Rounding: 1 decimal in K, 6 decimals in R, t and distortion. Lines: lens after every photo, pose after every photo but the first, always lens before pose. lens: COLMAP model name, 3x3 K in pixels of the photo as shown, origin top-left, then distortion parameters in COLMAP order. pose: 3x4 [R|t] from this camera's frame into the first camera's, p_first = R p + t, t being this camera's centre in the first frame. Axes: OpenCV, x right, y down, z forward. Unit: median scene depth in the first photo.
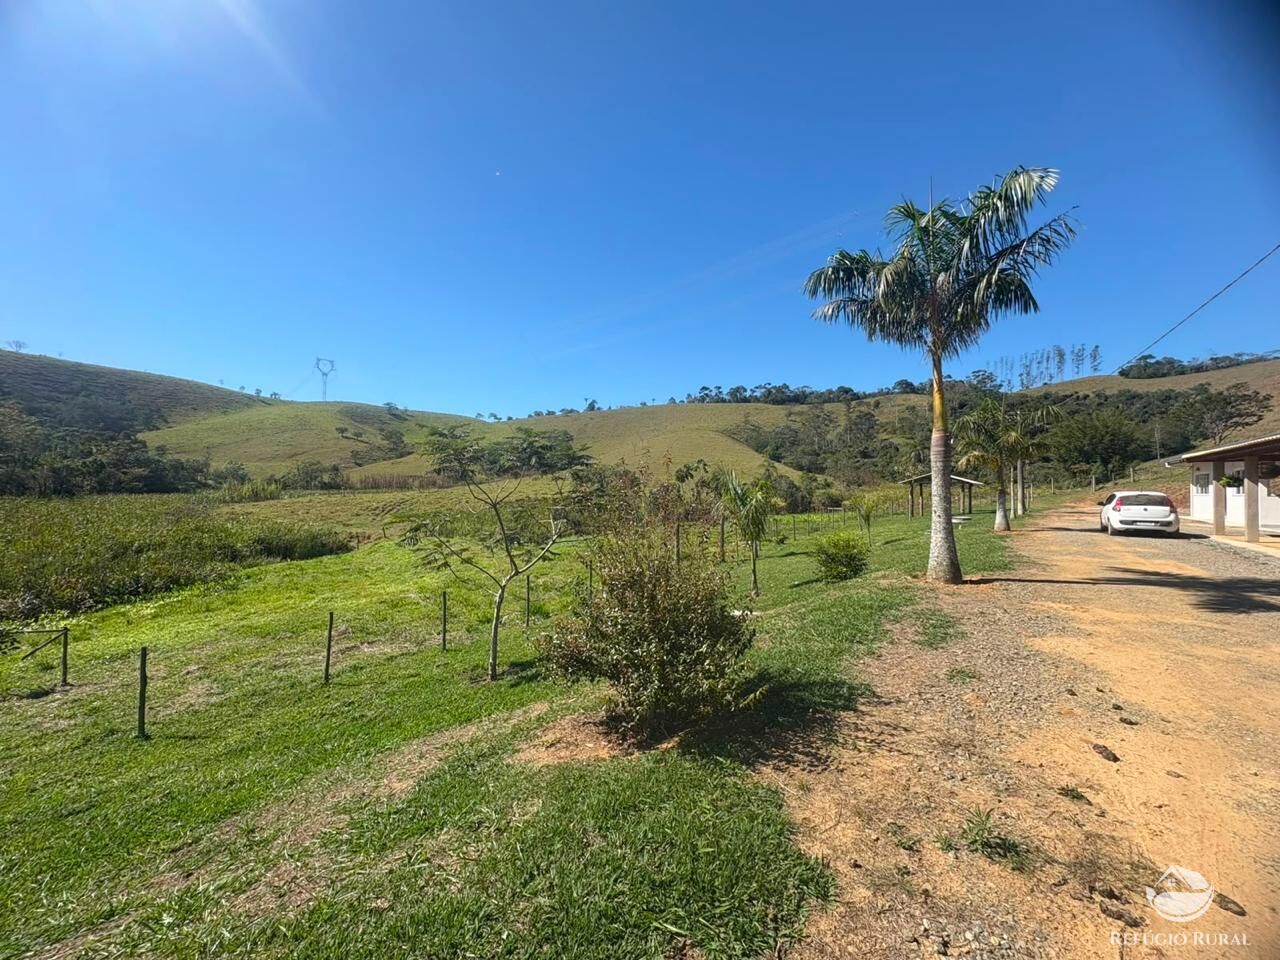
lens RADIAL K [[508.7, 0, 639.4], [0, 508.7, 480.4], [0, 0, 1]] dist [0.002327, -0.000410]
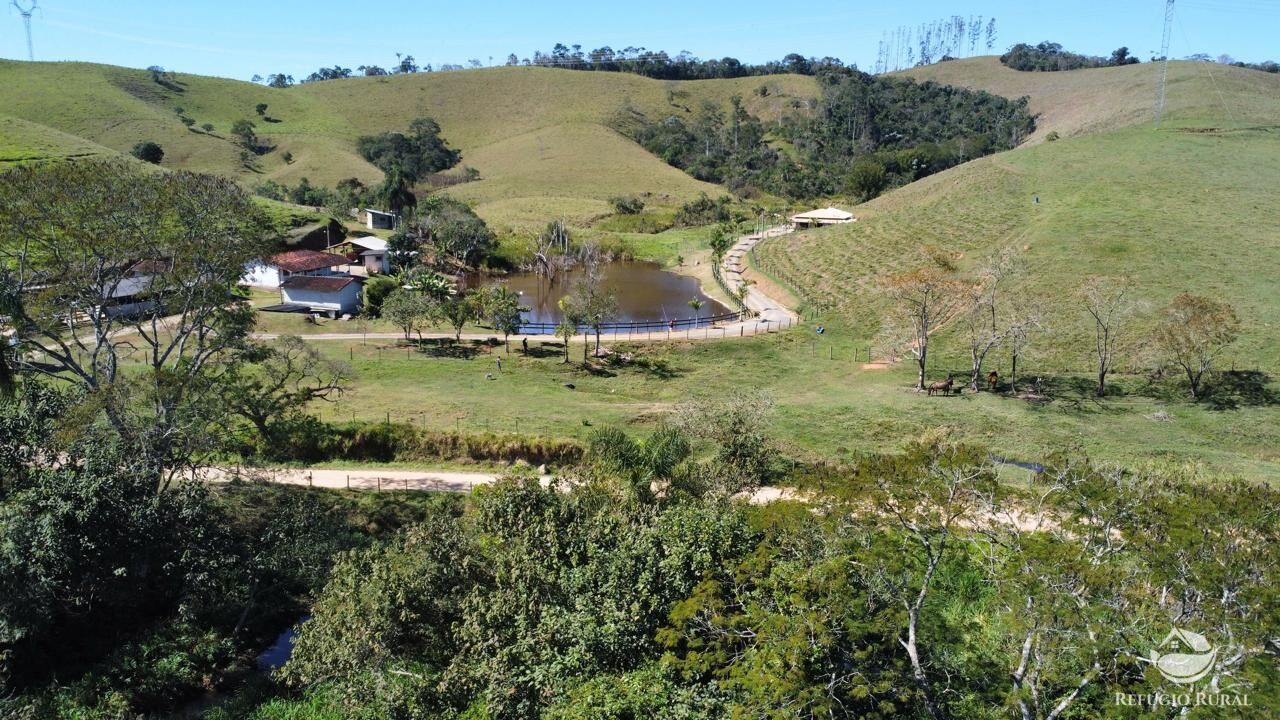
lens RADIAL K [[932.2, 0, 640.3], [0, 932.2, 361.0], [0, 0, 1]] dist [-0.032093, -0.000746]
pose [[0.953286, -0.056719, 0.296698, -0.206825], [-0.012716, 0.973808, 0.227017, -0.042067], [-0.301803, -0.220185, 0.927596, -0.454038]]
